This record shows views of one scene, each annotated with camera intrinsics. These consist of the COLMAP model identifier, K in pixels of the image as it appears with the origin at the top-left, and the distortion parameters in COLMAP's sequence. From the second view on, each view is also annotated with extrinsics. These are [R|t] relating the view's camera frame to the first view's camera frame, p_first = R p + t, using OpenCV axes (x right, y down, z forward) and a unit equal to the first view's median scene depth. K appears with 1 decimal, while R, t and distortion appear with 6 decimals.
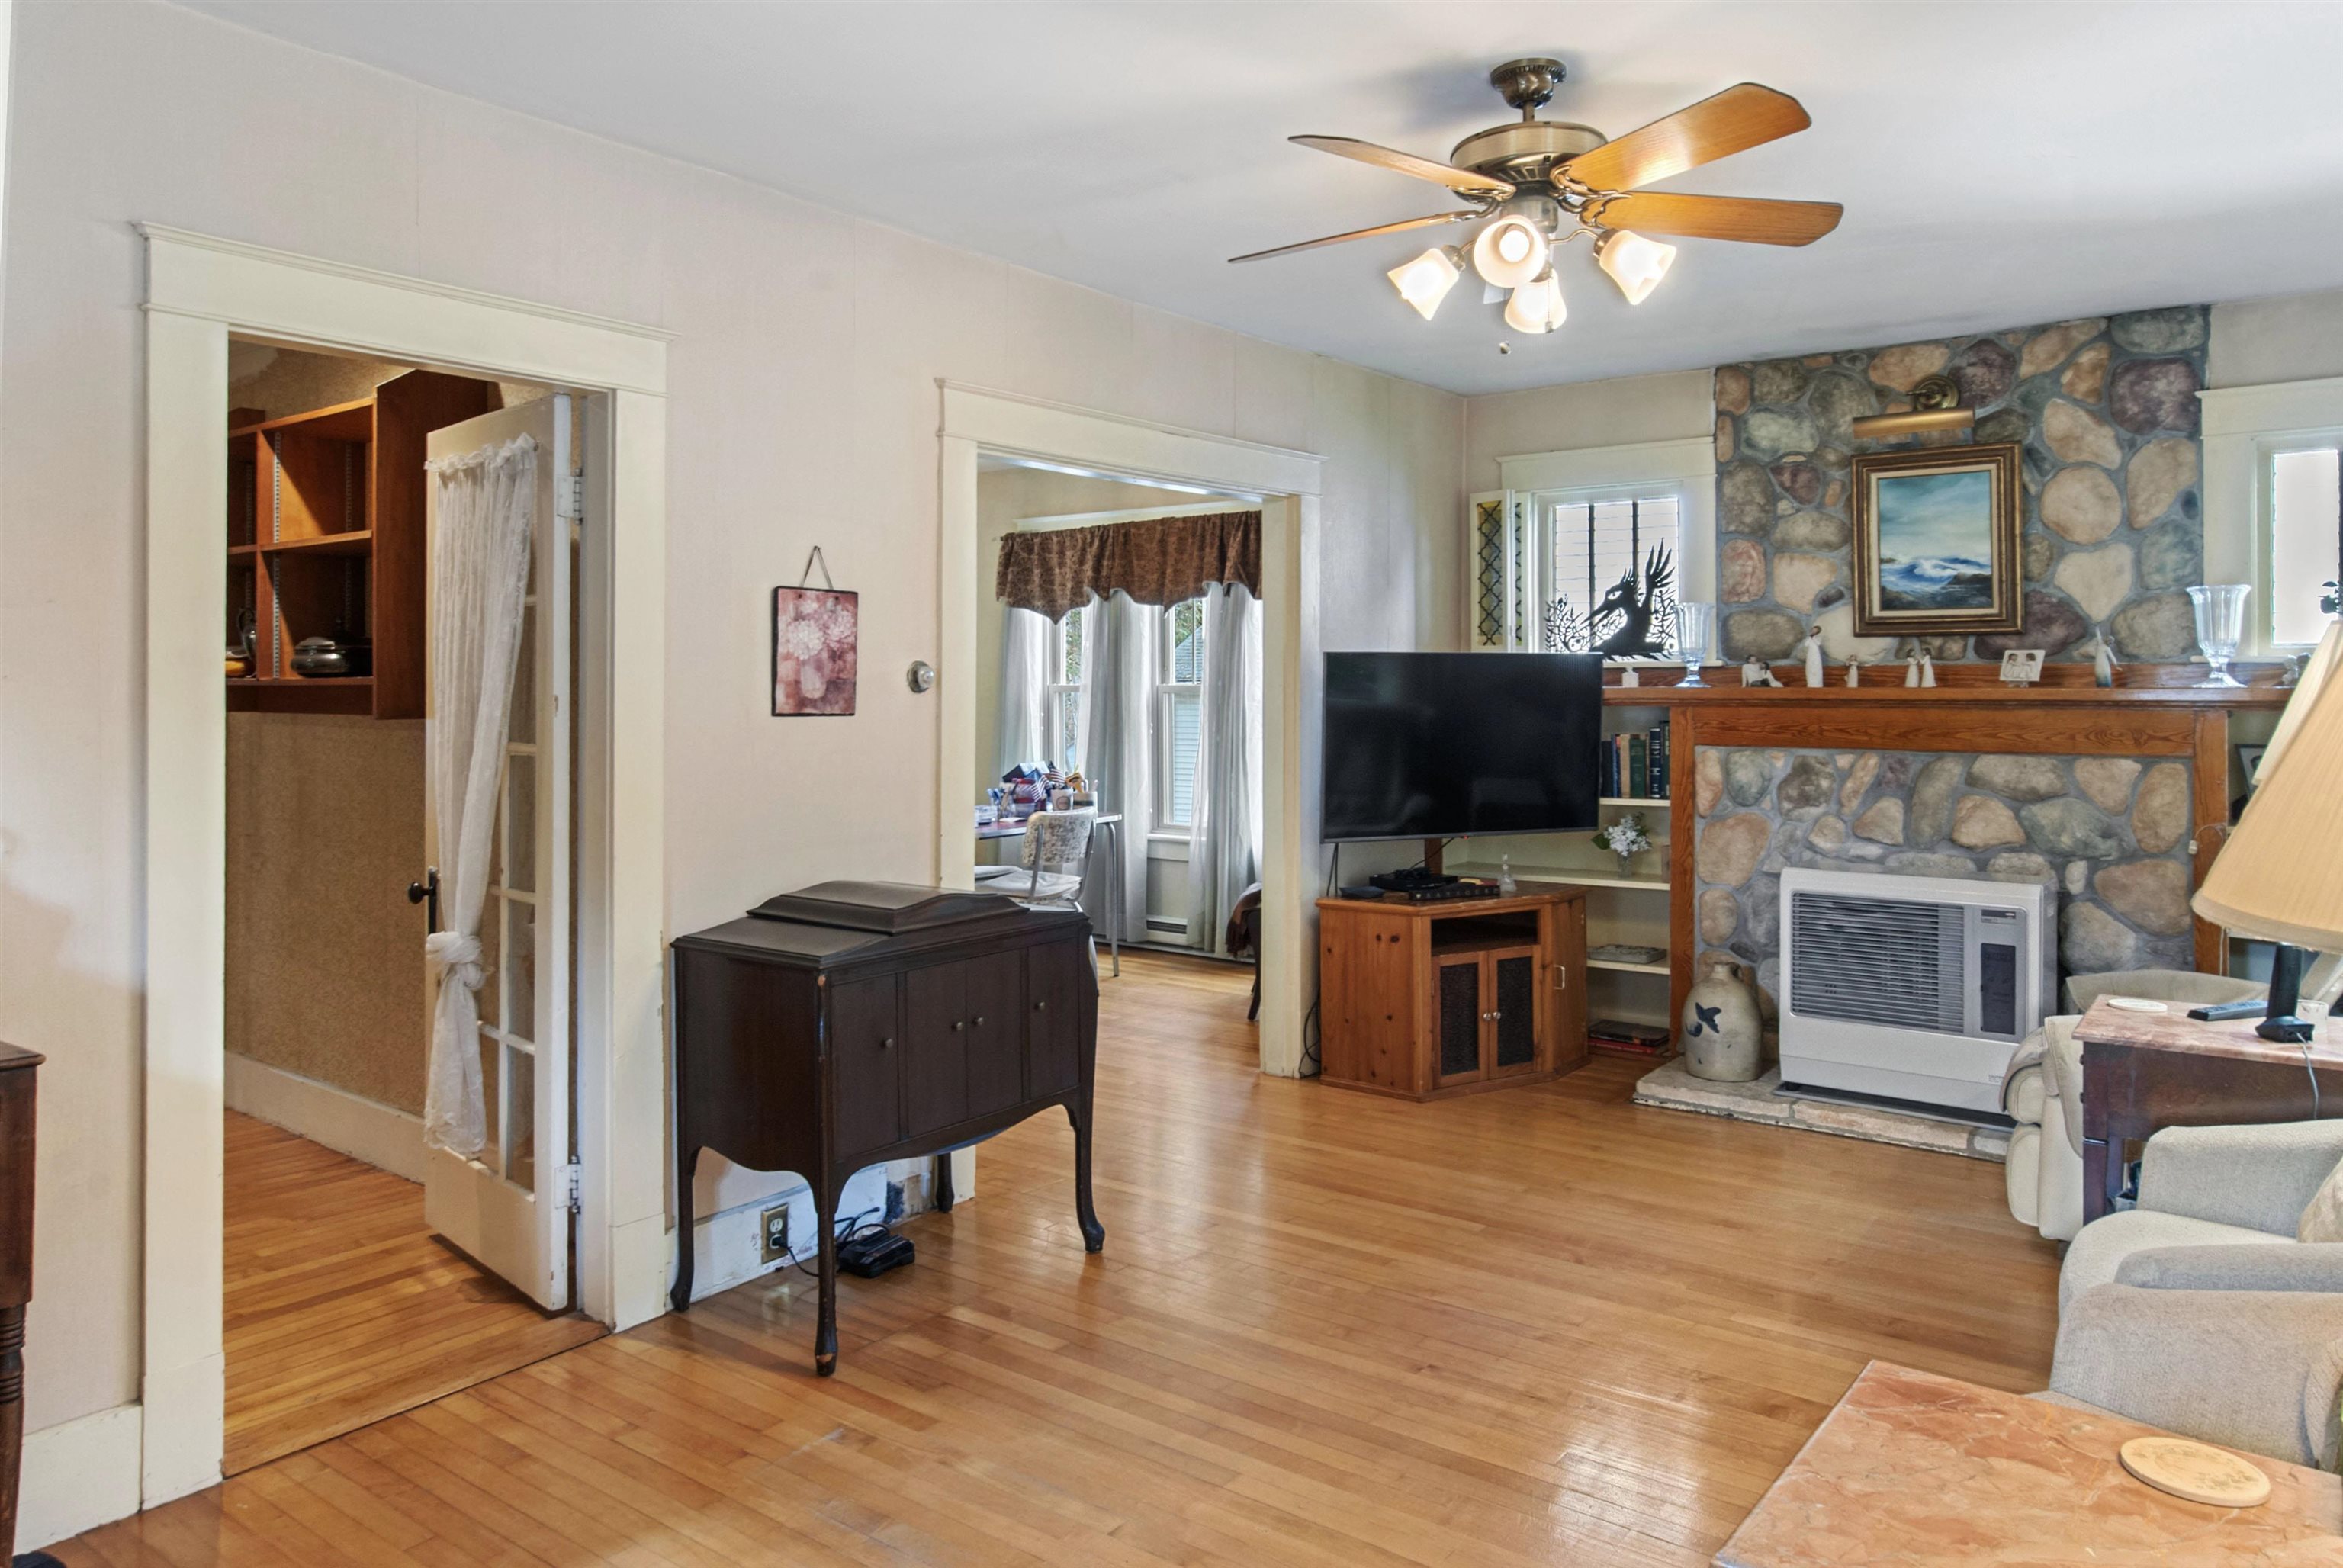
lens RADIAL K [[1552.0, 0, 1181.9], [0, 1552.0, 686.5], [0, 0, 1]] dist [0.022189, -0.004913]
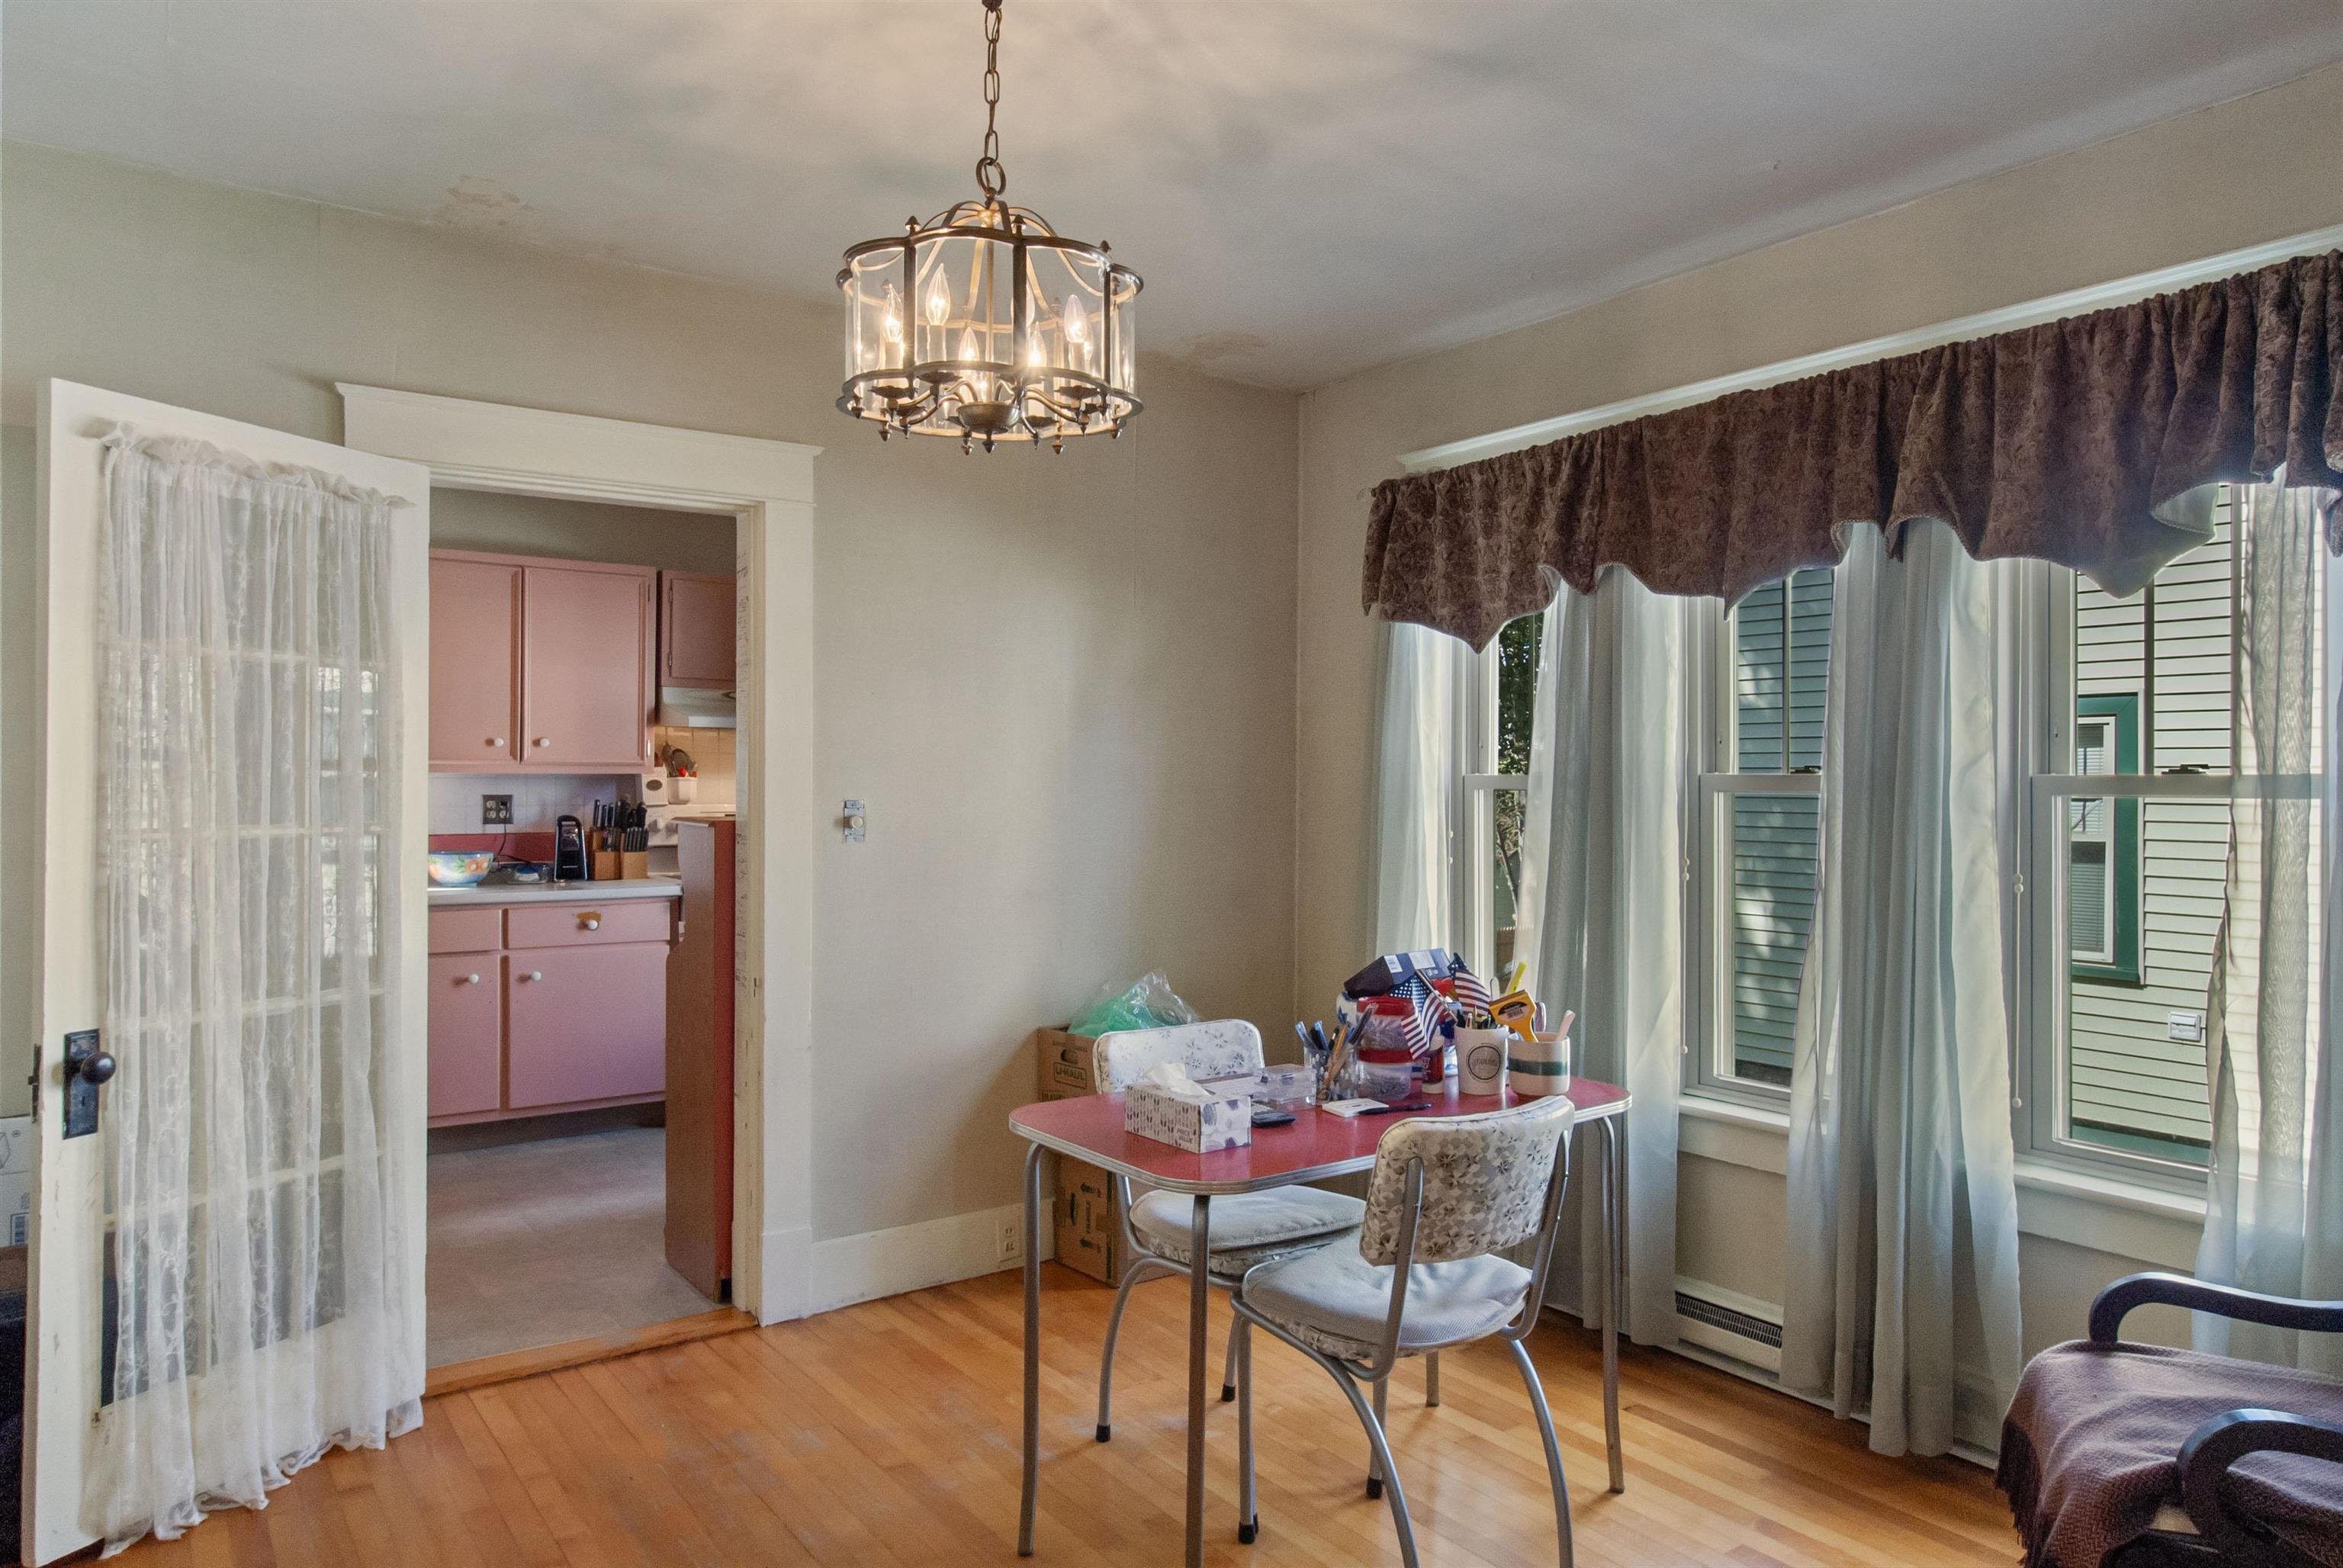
lens RADIAL K [[1552.0, 0, 1161.3], [0, 1552.0, 795.7], [0, 0, 1]] dist [0.022189, -0.004913]
pose [[0.955846, 0.003585, -0.293846, -0.033711], [-0.002113, 0.999984, 0.005327, 0.003299], [0.293860, -0.004471, 0.955838, 0.521087]]
